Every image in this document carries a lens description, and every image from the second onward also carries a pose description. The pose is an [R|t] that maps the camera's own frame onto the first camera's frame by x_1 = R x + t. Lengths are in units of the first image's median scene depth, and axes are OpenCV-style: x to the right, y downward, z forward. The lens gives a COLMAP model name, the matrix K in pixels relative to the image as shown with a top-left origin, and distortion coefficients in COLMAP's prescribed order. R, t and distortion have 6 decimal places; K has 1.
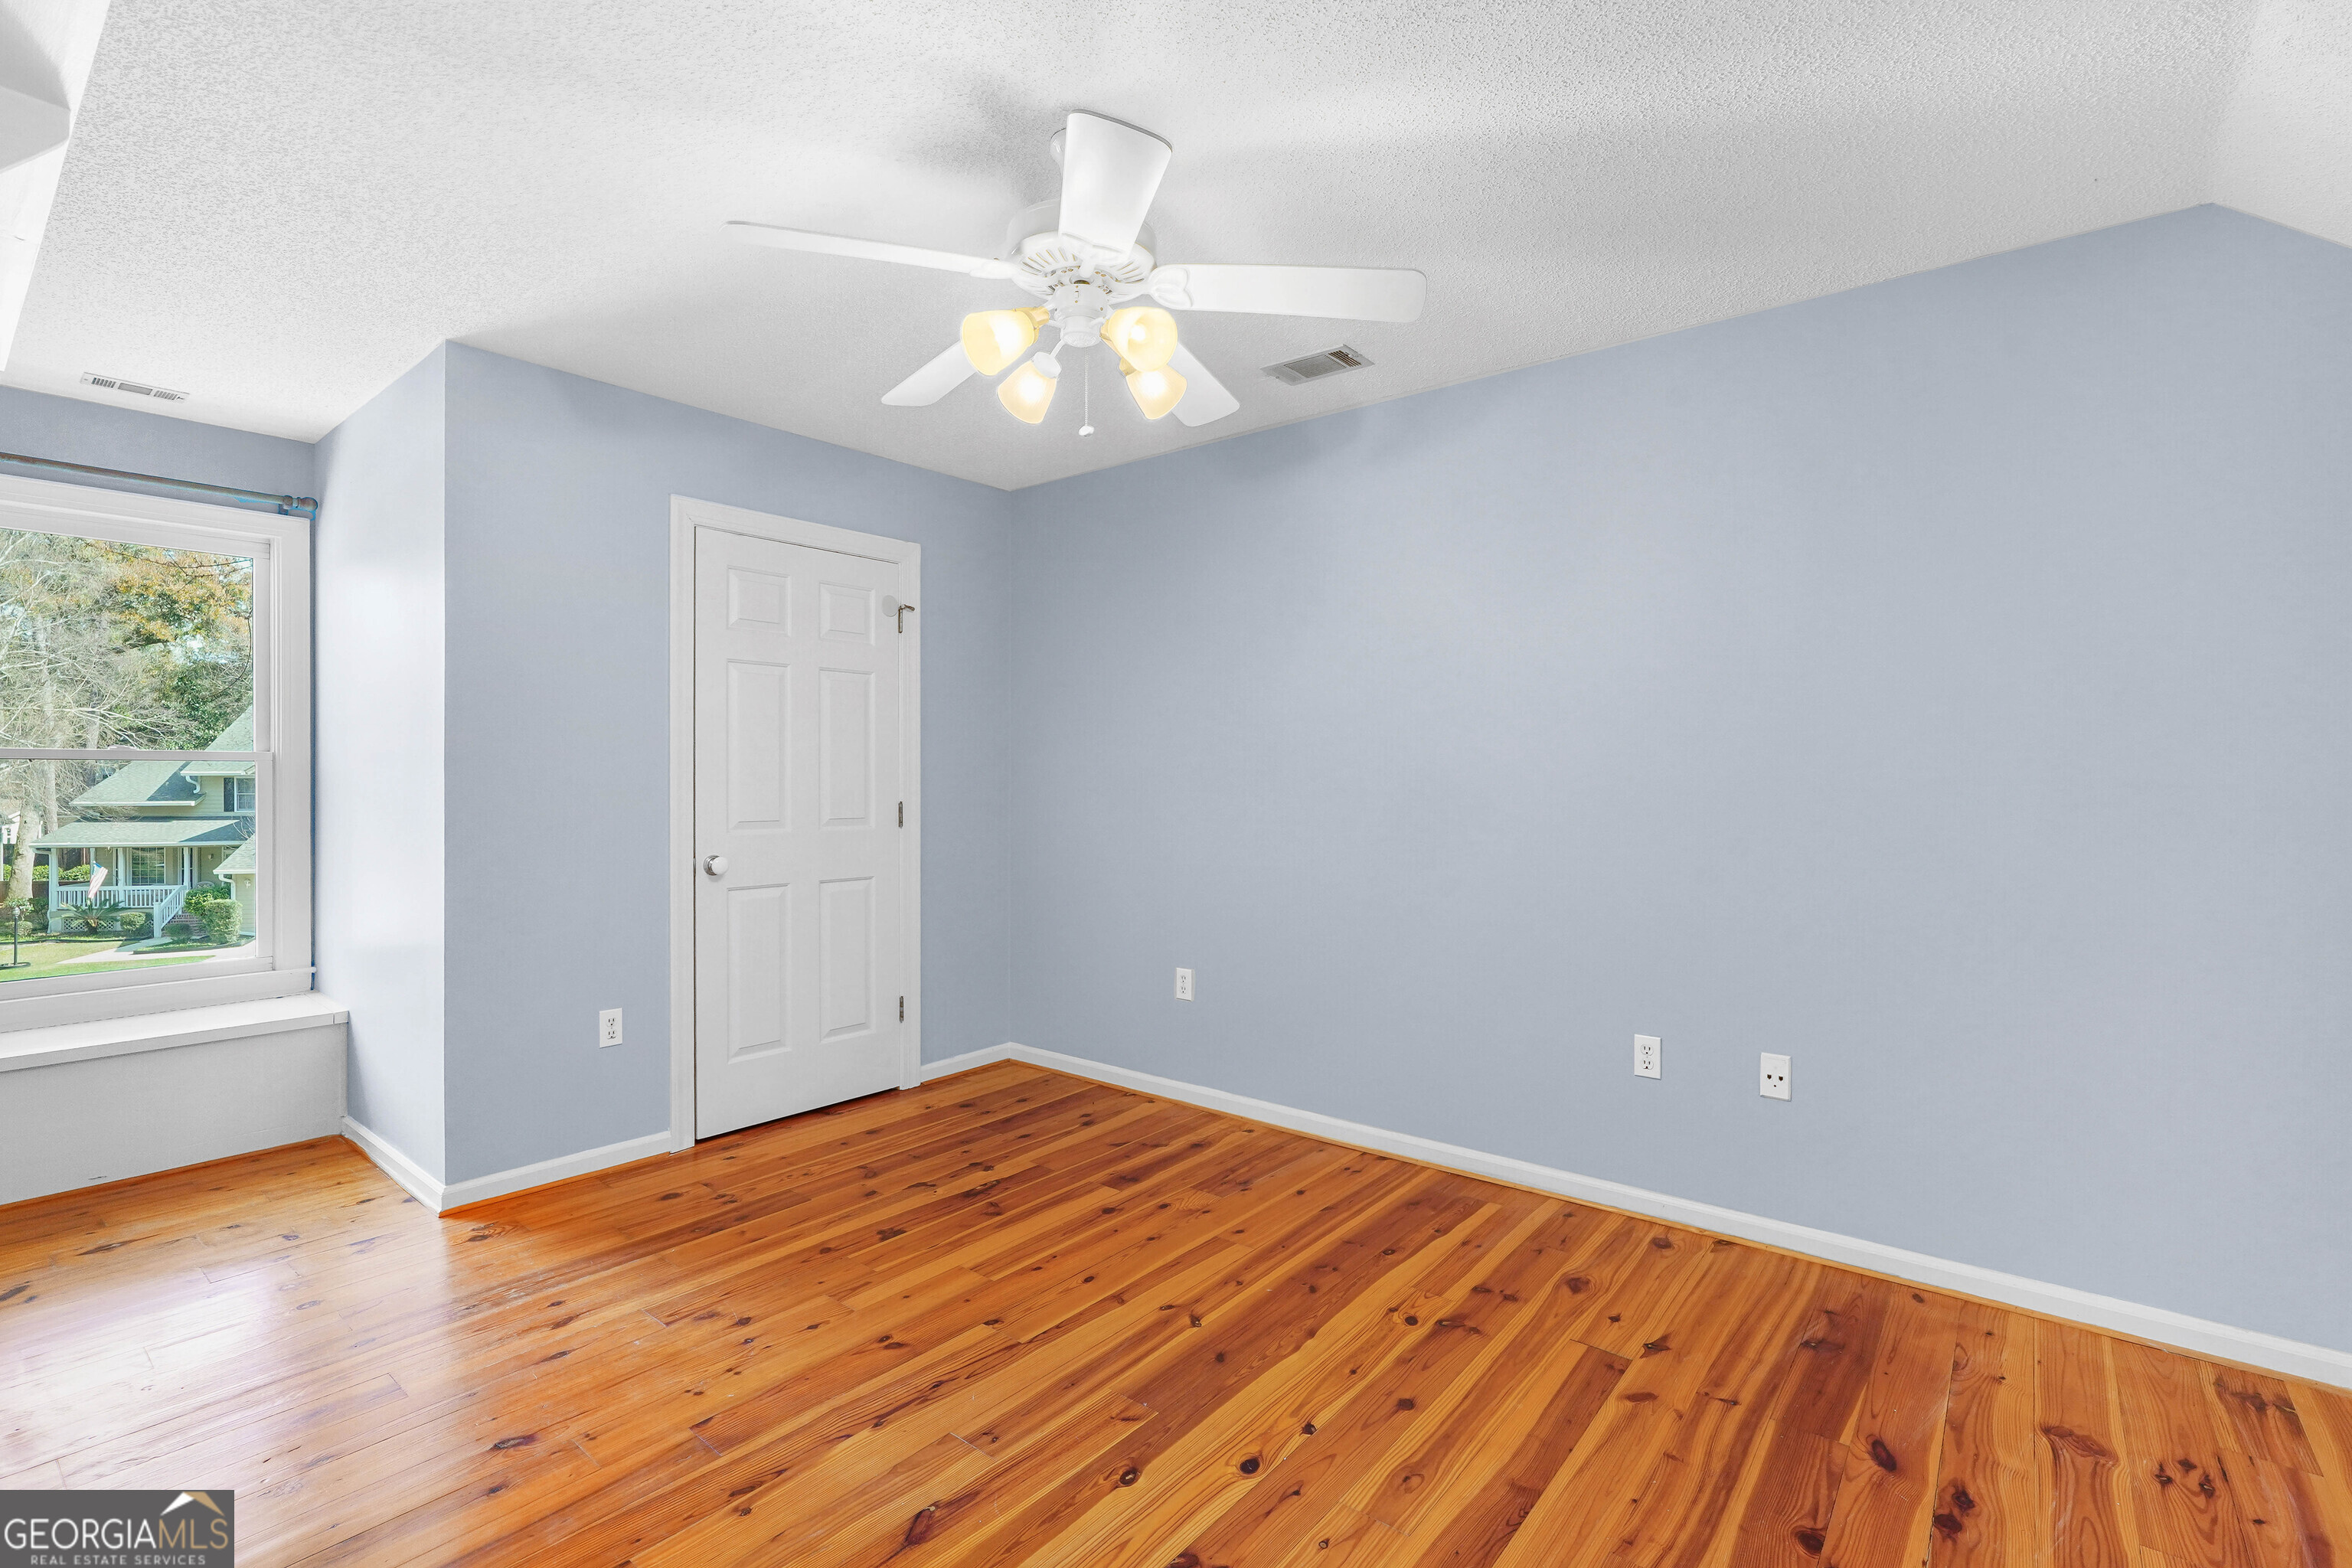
lens RADIAL K [[1067.0, 0, 1183.3], [0, 1067.0, 783.1], [0, 0, 1]] dist [-0.011364, 0.004334]
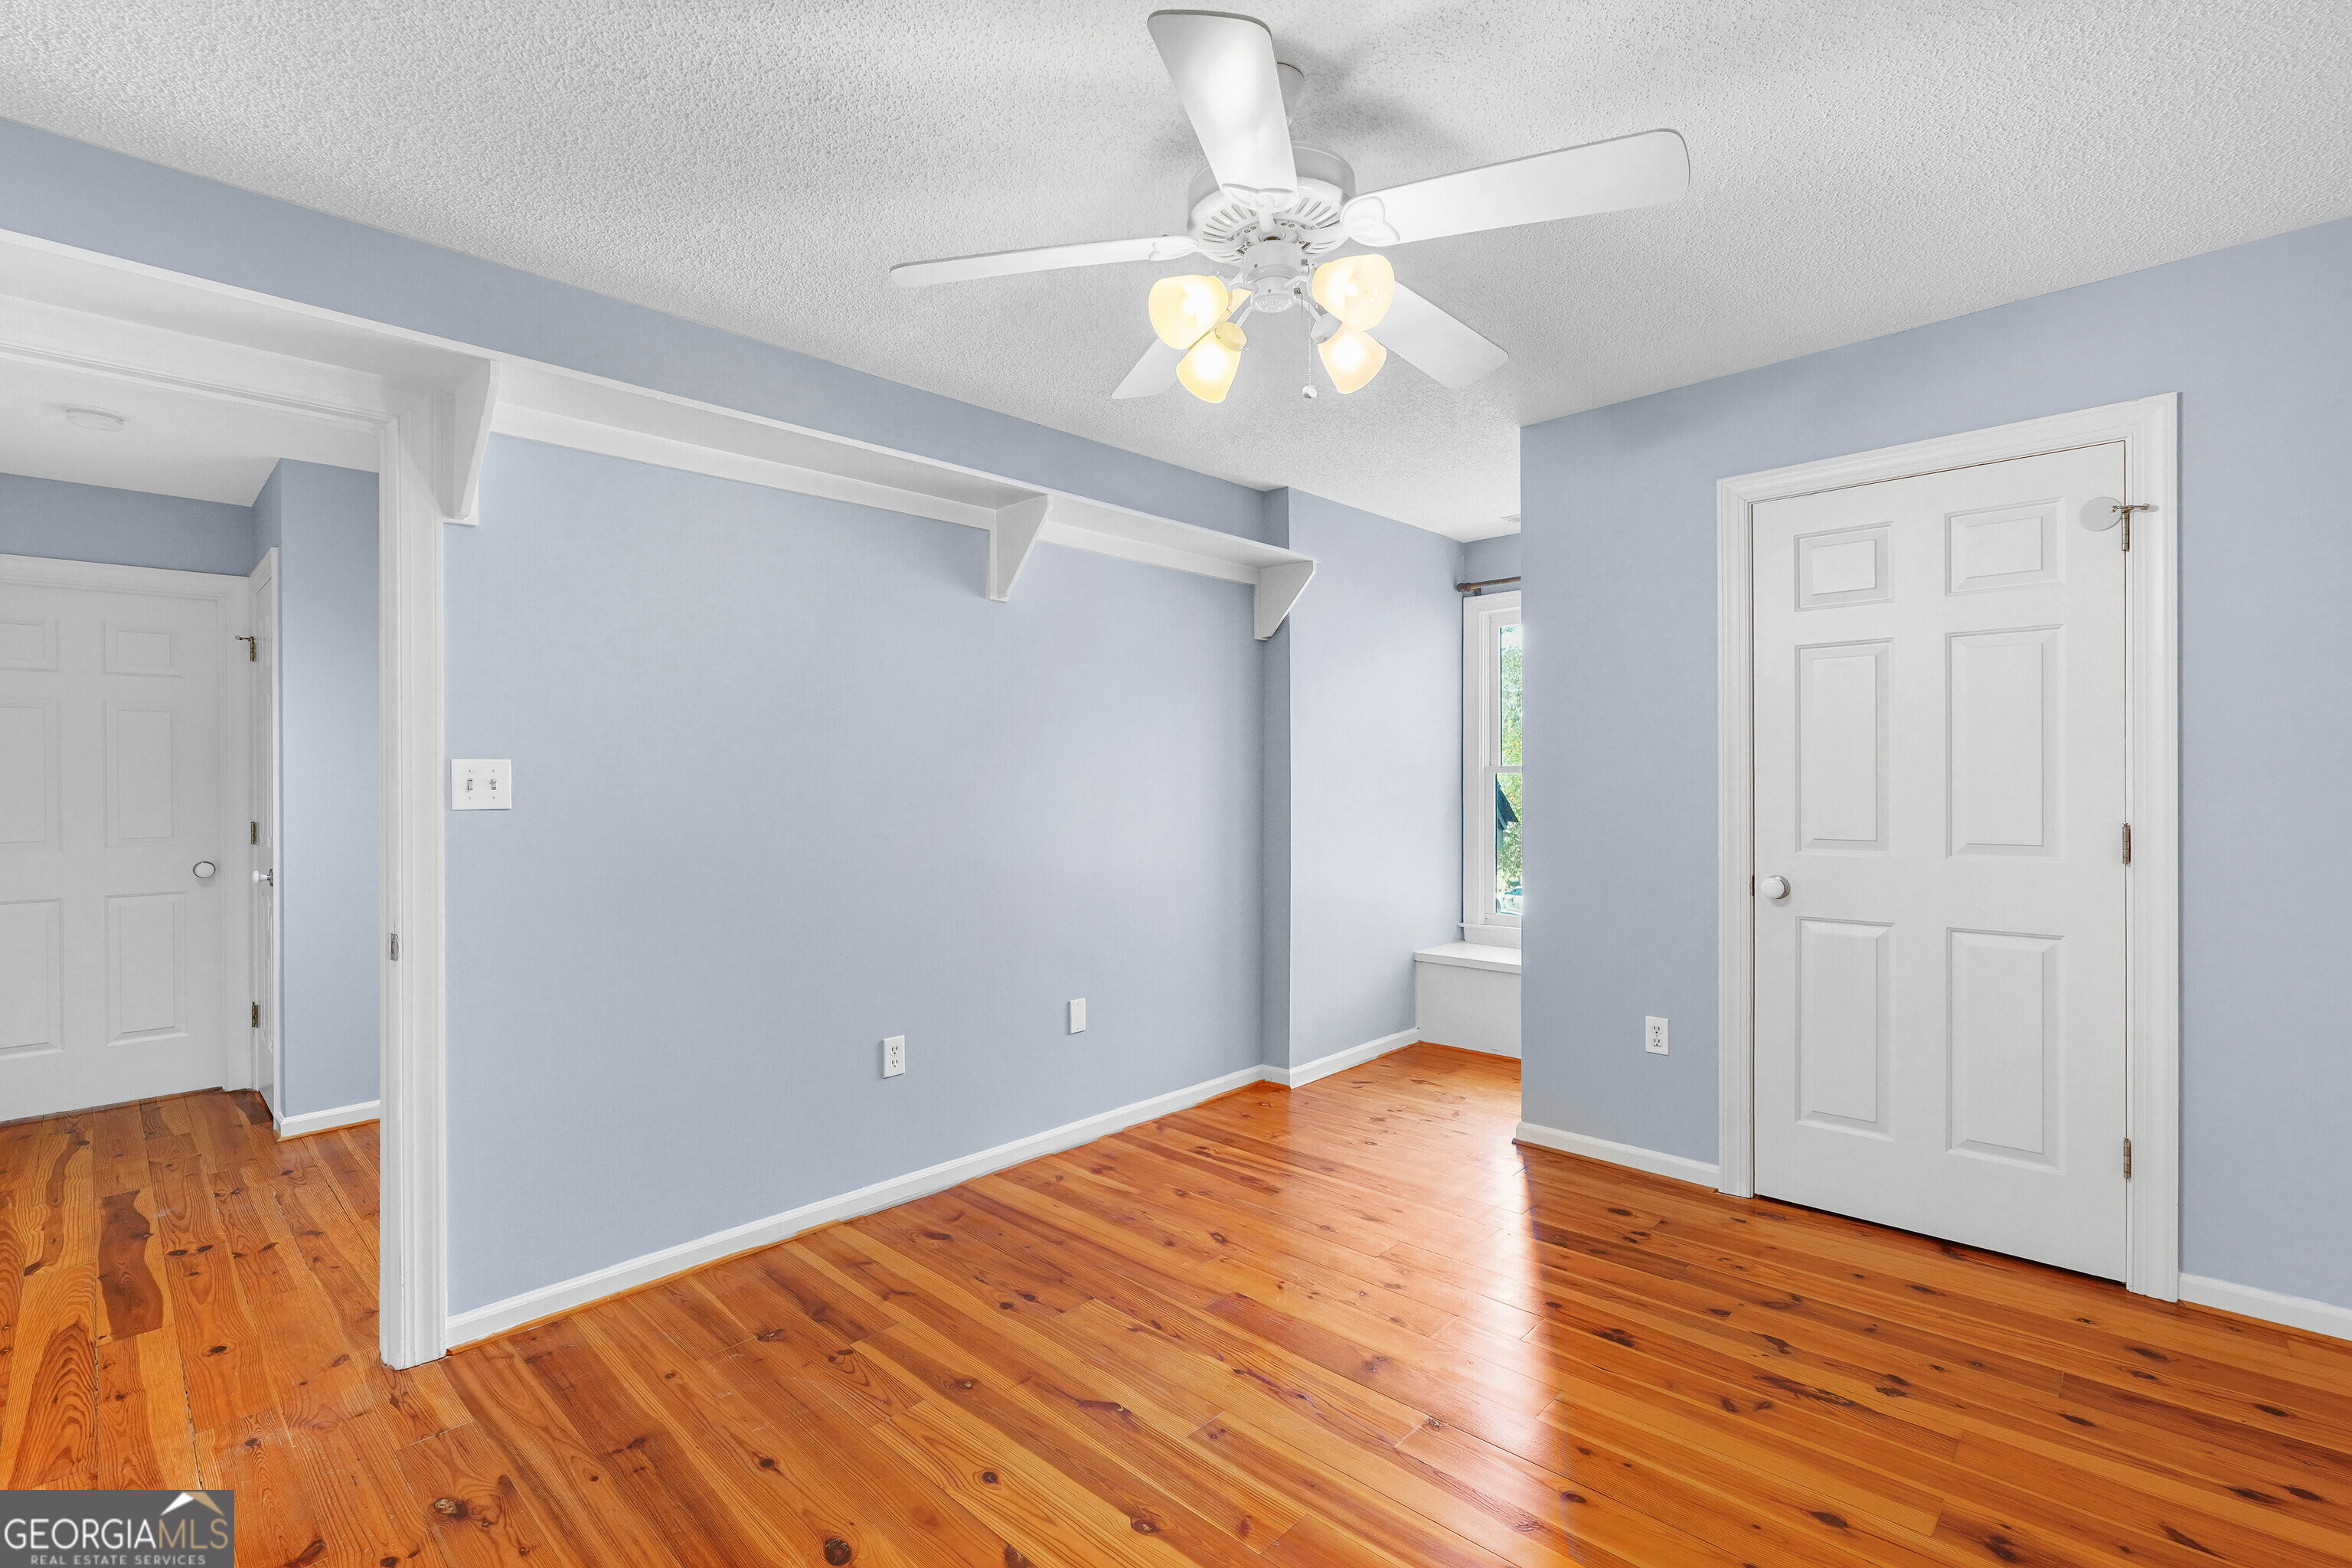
lens RADIAL K [[1067.0, 0, 1156.1], [0, 1067.0, 783.3], [0, 0, 1]] dist [-0.011364, 0.004334]
pose [[-0.099530, -0.001777, -0.995033, 0.504133], [-0.002864, 0.999995, -0.001500, -0.004371], [0.995030, 0.002700, -0.099535, 0.625431]]
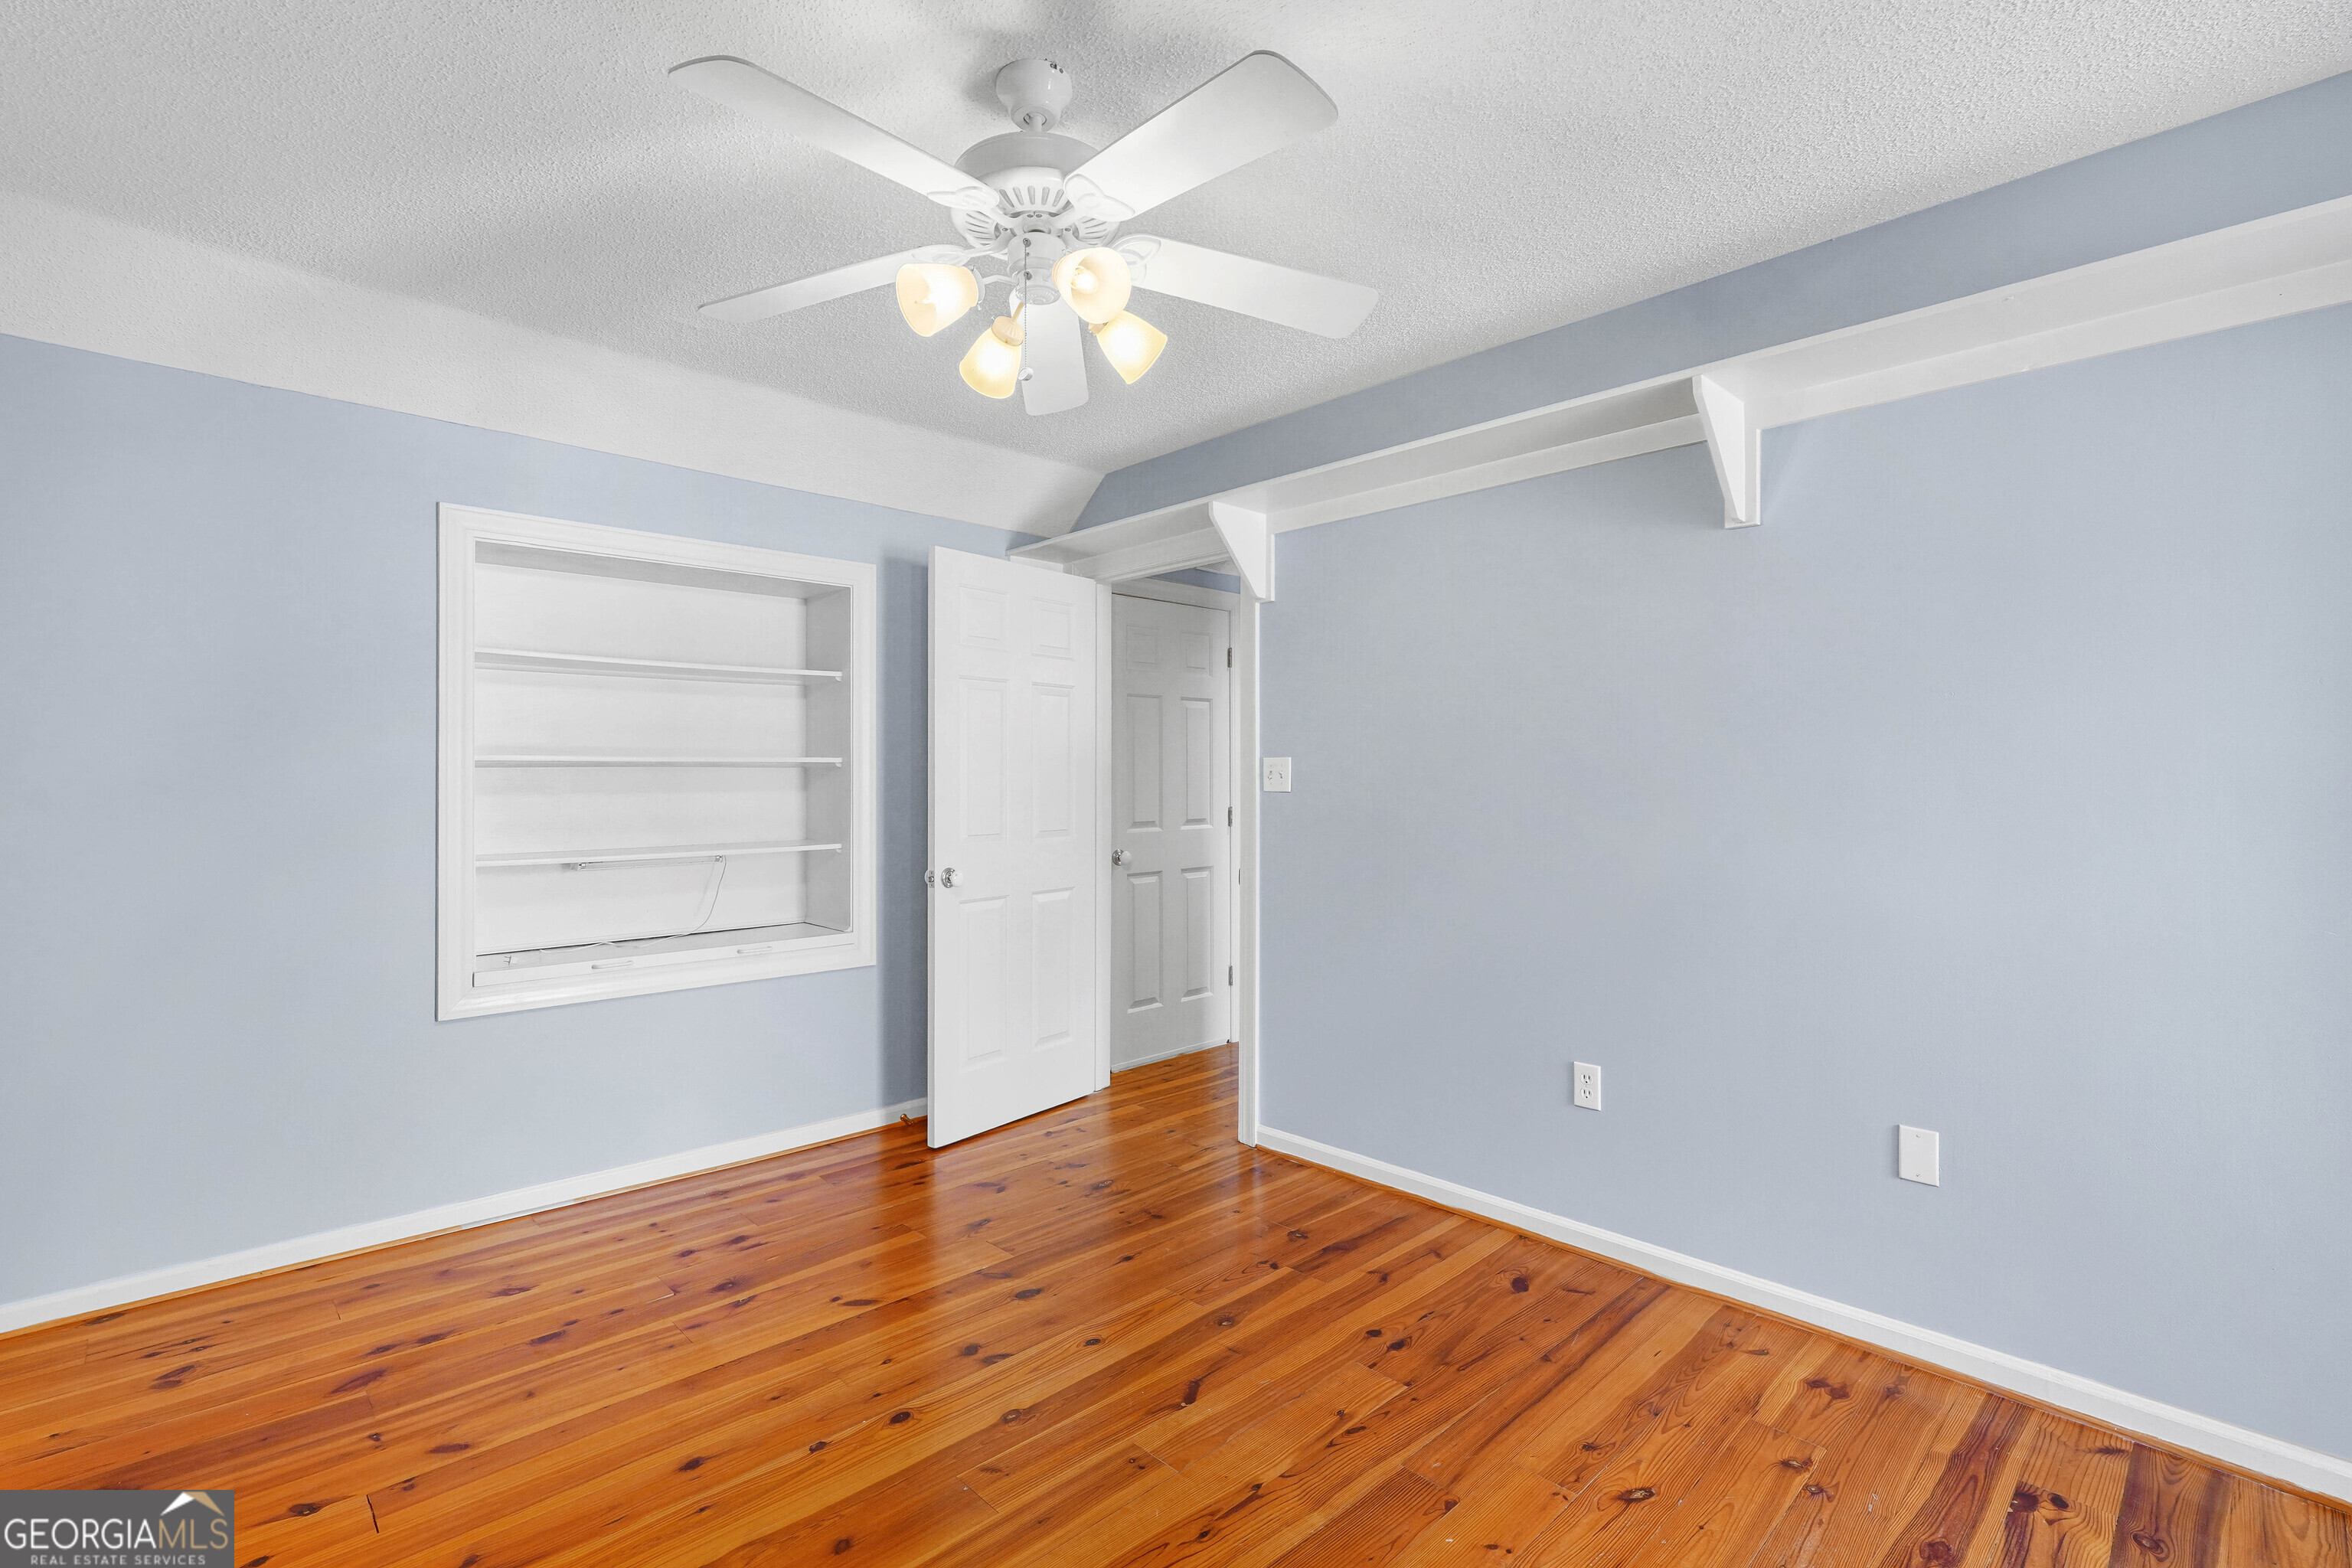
lens RADIAL K [[1067.0, 0, 1152.1], [0, 1067.0, 775.4], [0, 0, 1]] dist [-0.011364, 0.004334]
pose [[-0.989876, -0.002054, 0.141923, -0.199201], [-0.000219, 0.999916, 0.012948, -0.016484], [-0.141937, 0.012786, -0.989793, 1.171915]]
